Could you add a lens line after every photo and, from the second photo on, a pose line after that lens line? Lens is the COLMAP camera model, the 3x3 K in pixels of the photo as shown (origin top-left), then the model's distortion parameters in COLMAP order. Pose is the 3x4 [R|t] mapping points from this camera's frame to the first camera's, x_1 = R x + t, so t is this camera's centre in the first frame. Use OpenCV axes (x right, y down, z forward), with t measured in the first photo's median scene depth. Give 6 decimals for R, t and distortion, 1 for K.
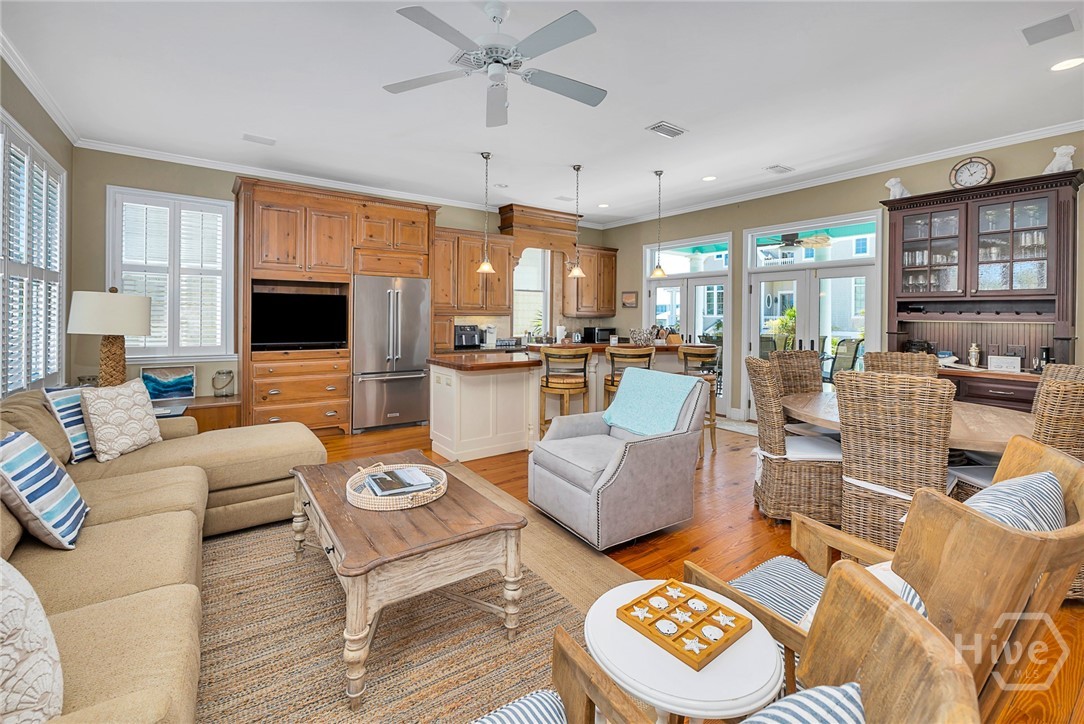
lens RADIAL K [[475.6, 0, 542.3], [0, 475.6, 316.6], [0, 0, 1]] dist [-0.000217, -0.000042]
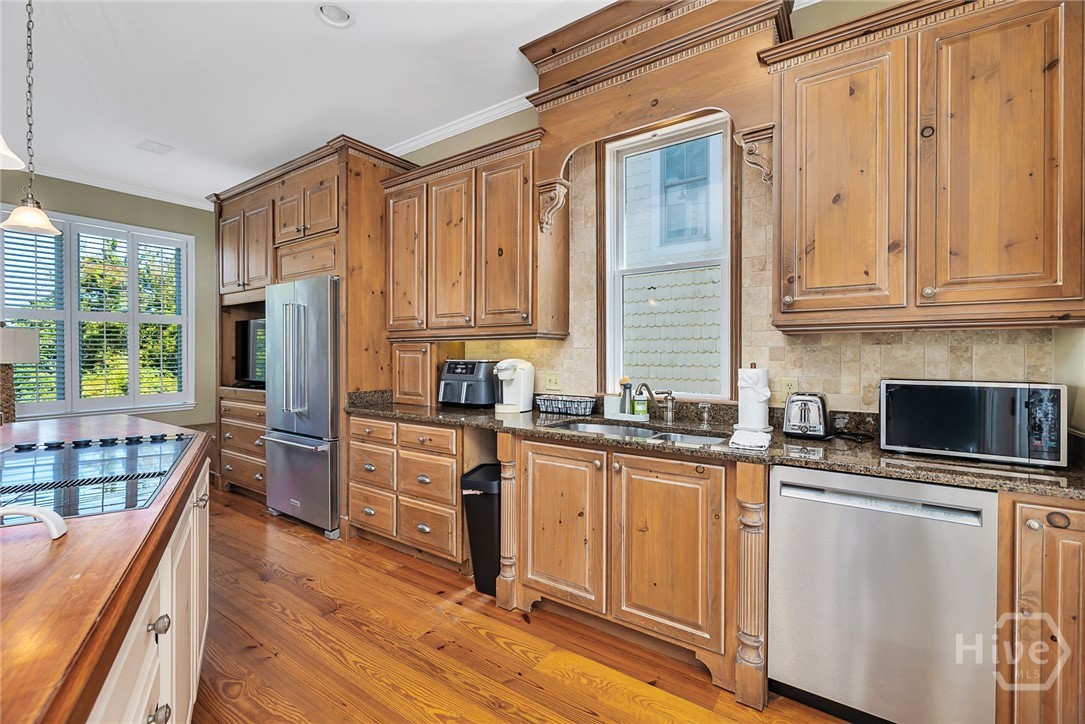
lens RADIAL K [[455.6, 0, 539.8], [0, 455.6, 357.5], [0, 0, 1]] dist [-0.000748, -0.000356]
pose [[0.347889, -0.002546, -0.937532, 0.310185], [0.001865, 0.999996, -0.002024, 0.016212], [0.937534, -0.001044, 0.347893, 0.949185]]
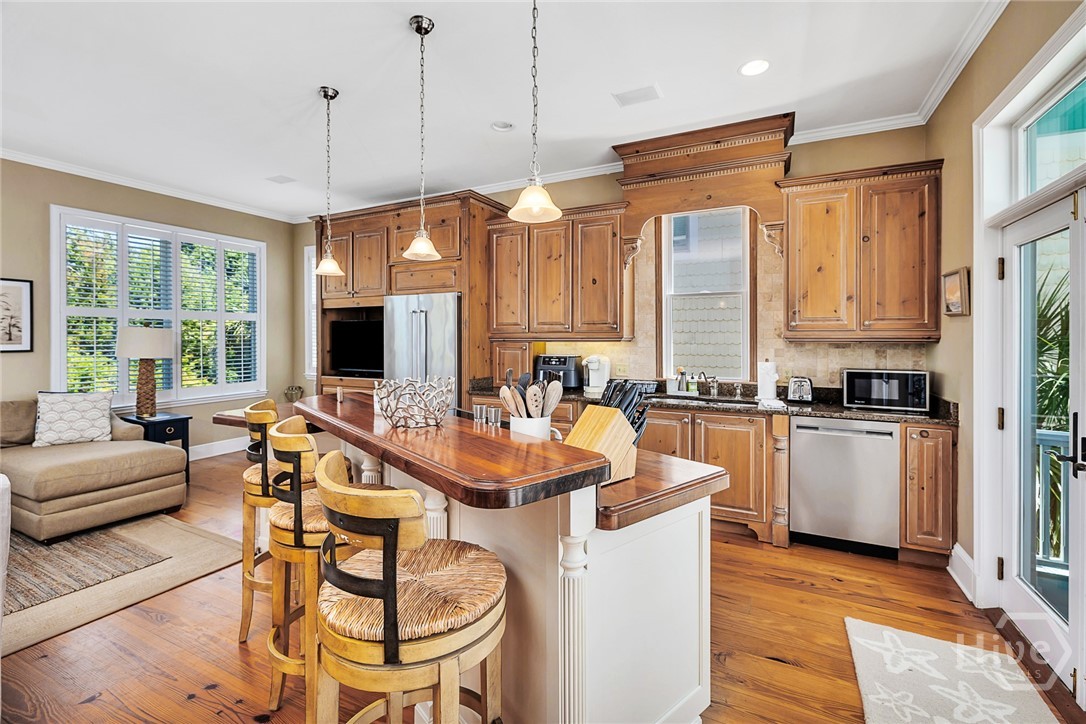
lens RADIAL K [[466.5, 0, 541.5], [0, 466.5, 338.5], [0, 0, 1]] dist [-0.000921, 0.000017]
pose [[0.470403, -0.007566, -0.882419, 0.420968], [0.002929, 0.999971, -0.007012, -0.001527], [0.882447, 0.000714, 0.470411, 0.705382]]
